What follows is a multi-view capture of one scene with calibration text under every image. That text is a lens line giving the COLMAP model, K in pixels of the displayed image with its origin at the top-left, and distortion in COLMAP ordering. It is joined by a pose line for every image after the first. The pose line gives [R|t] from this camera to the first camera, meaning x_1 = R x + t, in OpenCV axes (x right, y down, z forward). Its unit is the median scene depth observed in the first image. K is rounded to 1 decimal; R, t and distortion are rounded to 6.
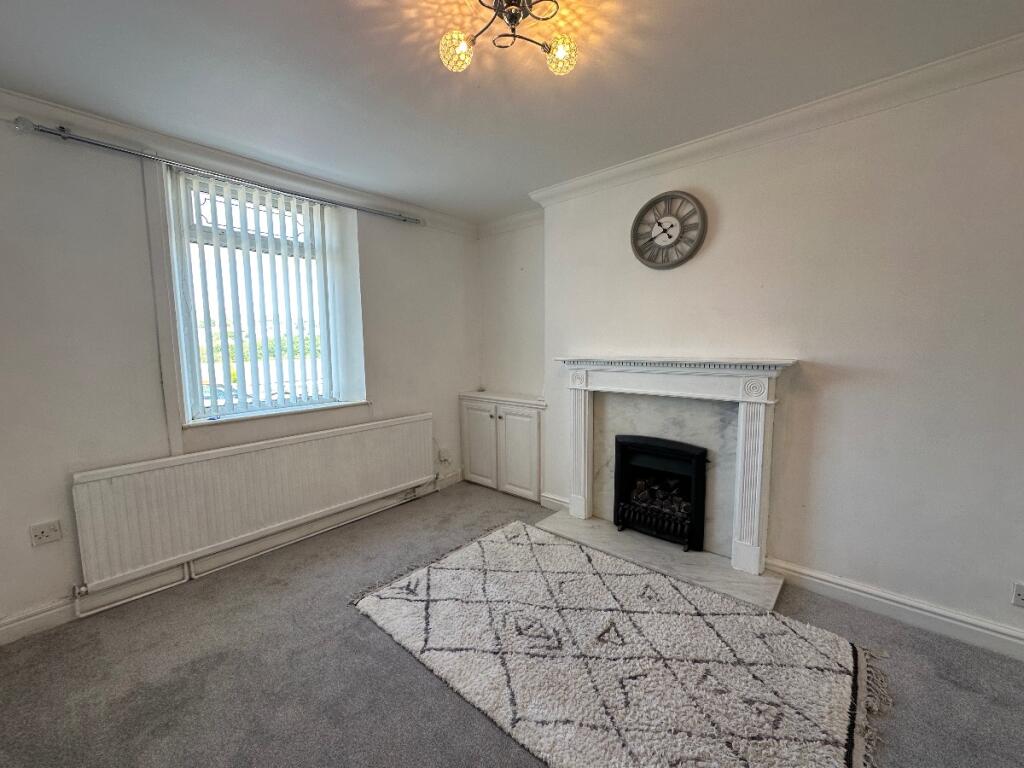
lens RADIAL K [[405.1, 0, 512.0], [0, 405.1, 384.0], [0, 0, 1]] dist [-0.001541, -0.000288]
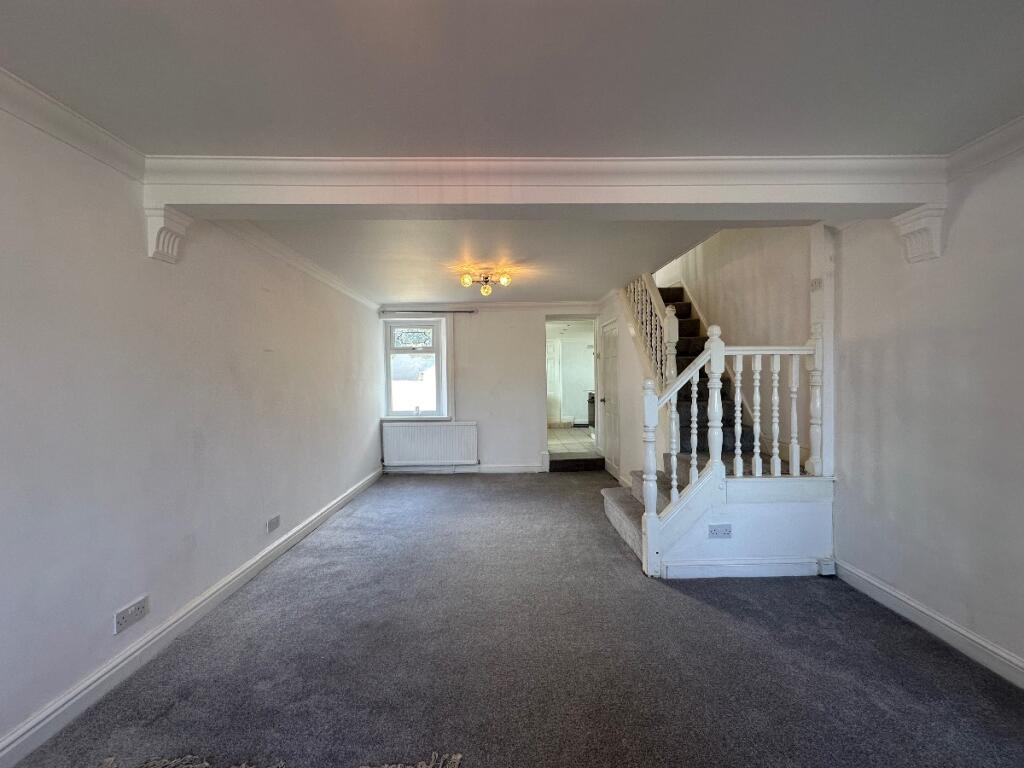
lens RADIAL K [[411.1, 0, 510.2], [0, 411.1, 382.7], [0, 0, 1]] dist [-0.000046, 0.000081]
pose [[-0.667992, 0.012772, 0.744059, -0.213544], [0.099082, 0.992477, 0.071916, -0.071894], [-0.737543, 0.121762, -0.664232, 0.609637]]
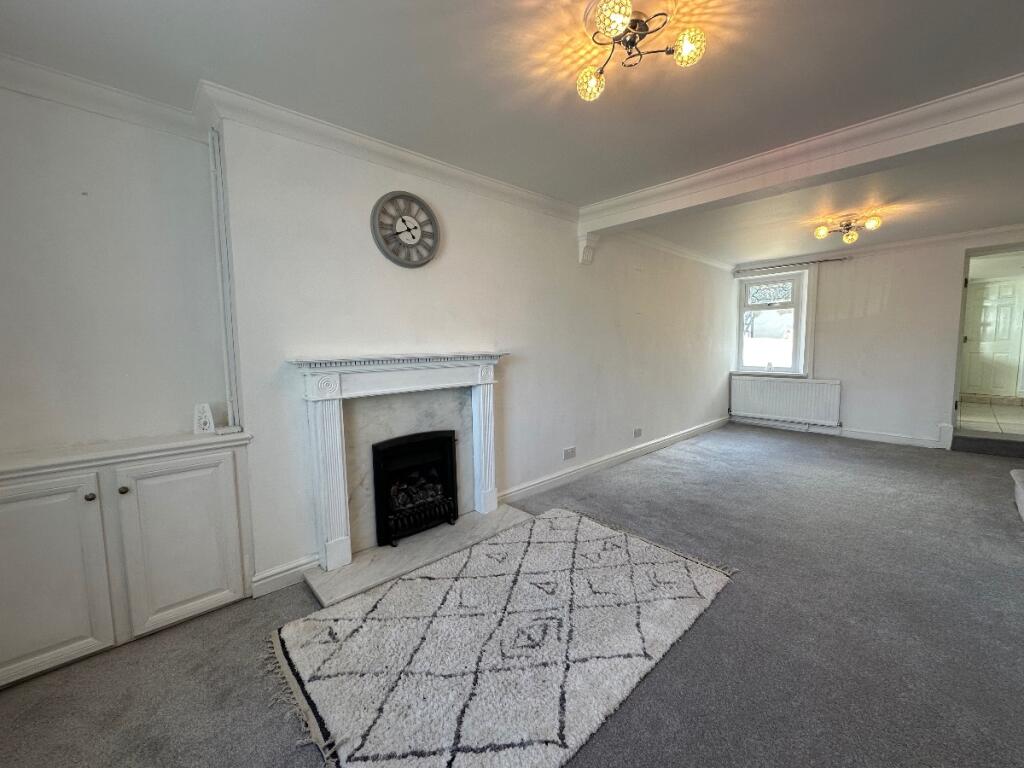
lens RADIAL K [[408.4, 0, 509.0], [0, 408.4, 382.8], [0, 0, 1]] dist [-0.001694, 0.000091]
pose [[0.108569, -0.081943, 0.990706, -0.669937], [0.115706, 0.990865, 0.069276, -0.039086], [-0.987332, 0.107110, 0.117059, 0.694906]]
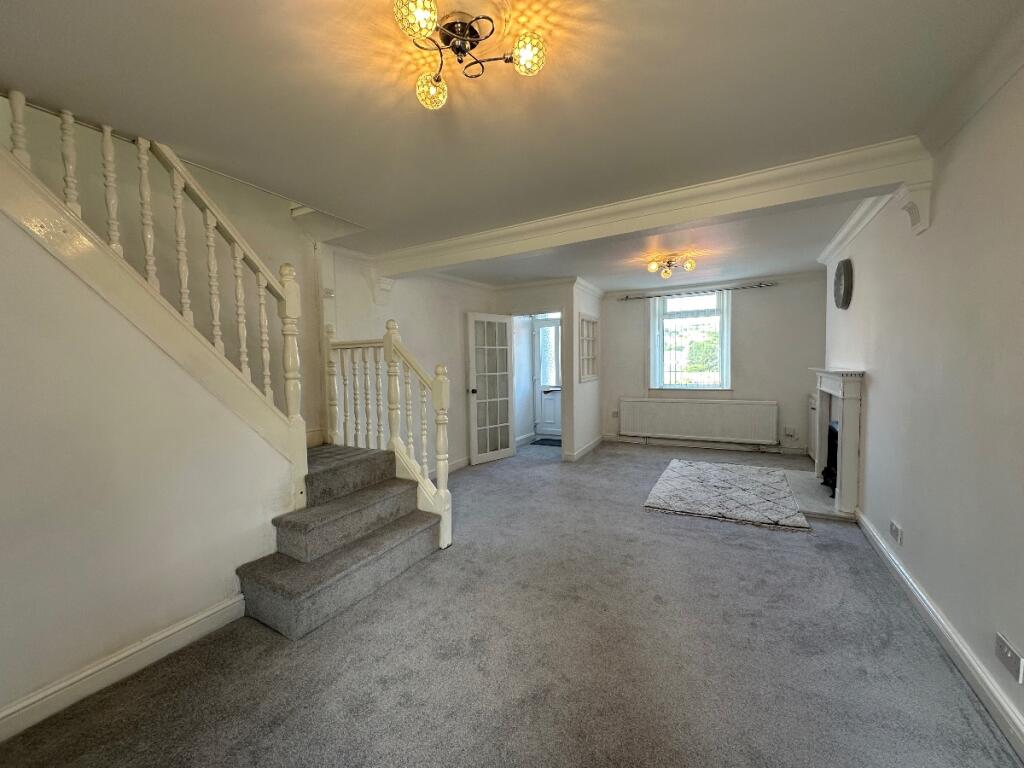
lens RADIAL K [[405.1, 0, 512.0], [0, 405.1, 384.0], [0, 0, 1]] dist [-0.001541, -0.000288]
pose [[0.217552, 0.061768, -0.974092, 1.663202], [-0.079621, 0.995793, 0.045362, 0.022305], [0.972796, 0.067689, 0.221555, -0.532820]]
